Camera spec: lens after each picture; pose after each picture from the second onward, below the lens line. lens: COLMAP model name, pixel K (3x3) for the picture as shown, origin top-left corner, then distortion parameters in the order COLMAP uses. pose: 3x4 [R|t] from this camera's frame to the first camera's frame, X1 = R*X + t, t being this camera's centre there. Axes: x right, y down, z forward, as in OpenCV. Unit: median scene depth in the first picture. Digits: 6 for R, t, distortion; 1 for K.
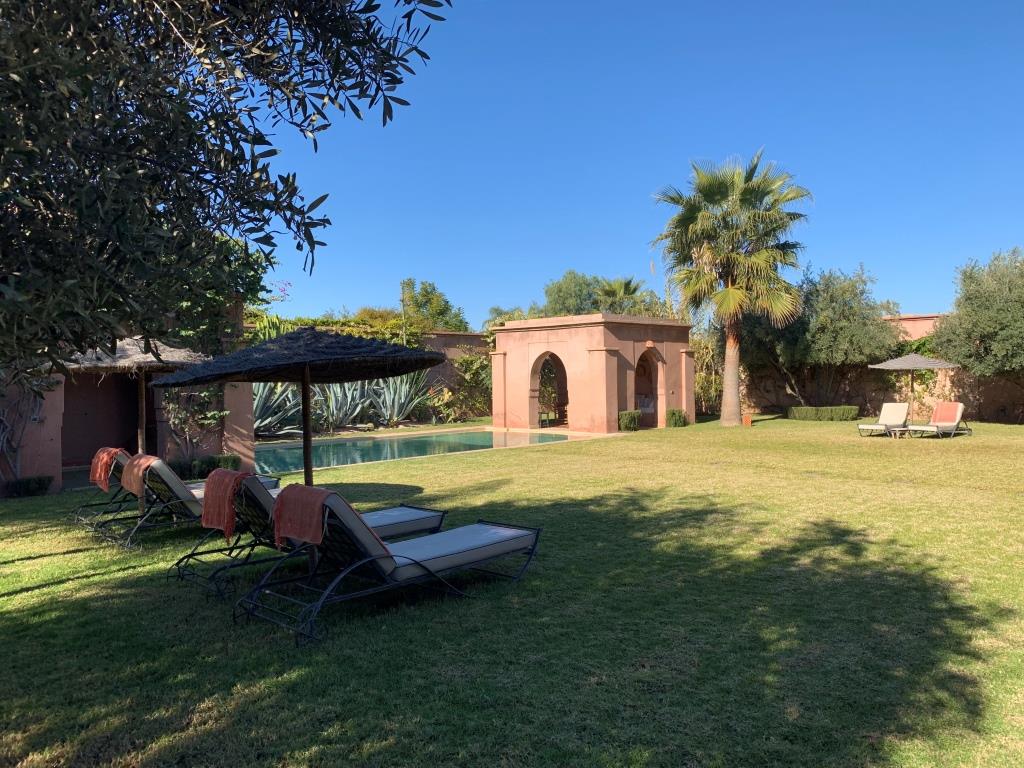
lens RADIAL K [[773.8, 0, 520.1], [0, 773.8, 377.0], [0, 0, 1]] dist [0.028462, -0.034290]
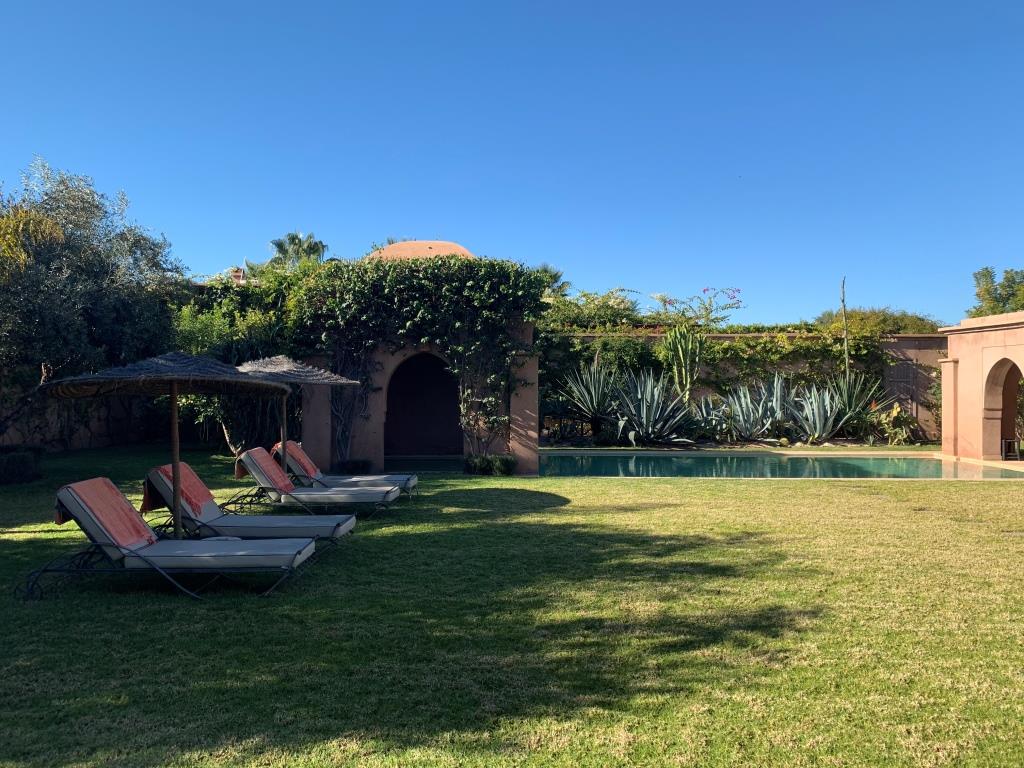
lens RADIAL K [[773.8, 0, 507.9], [0, 773.8, 370.9], [0, 0, 1]] dist [0.028462, -0.034290]
pose [[0.700677, 0.005760, -0.713455, 0.226682], [-0.015825, 0.999847, -0.007470, -0.007353], [0.713303, 0.016525, 0.700661, 0.123687]]
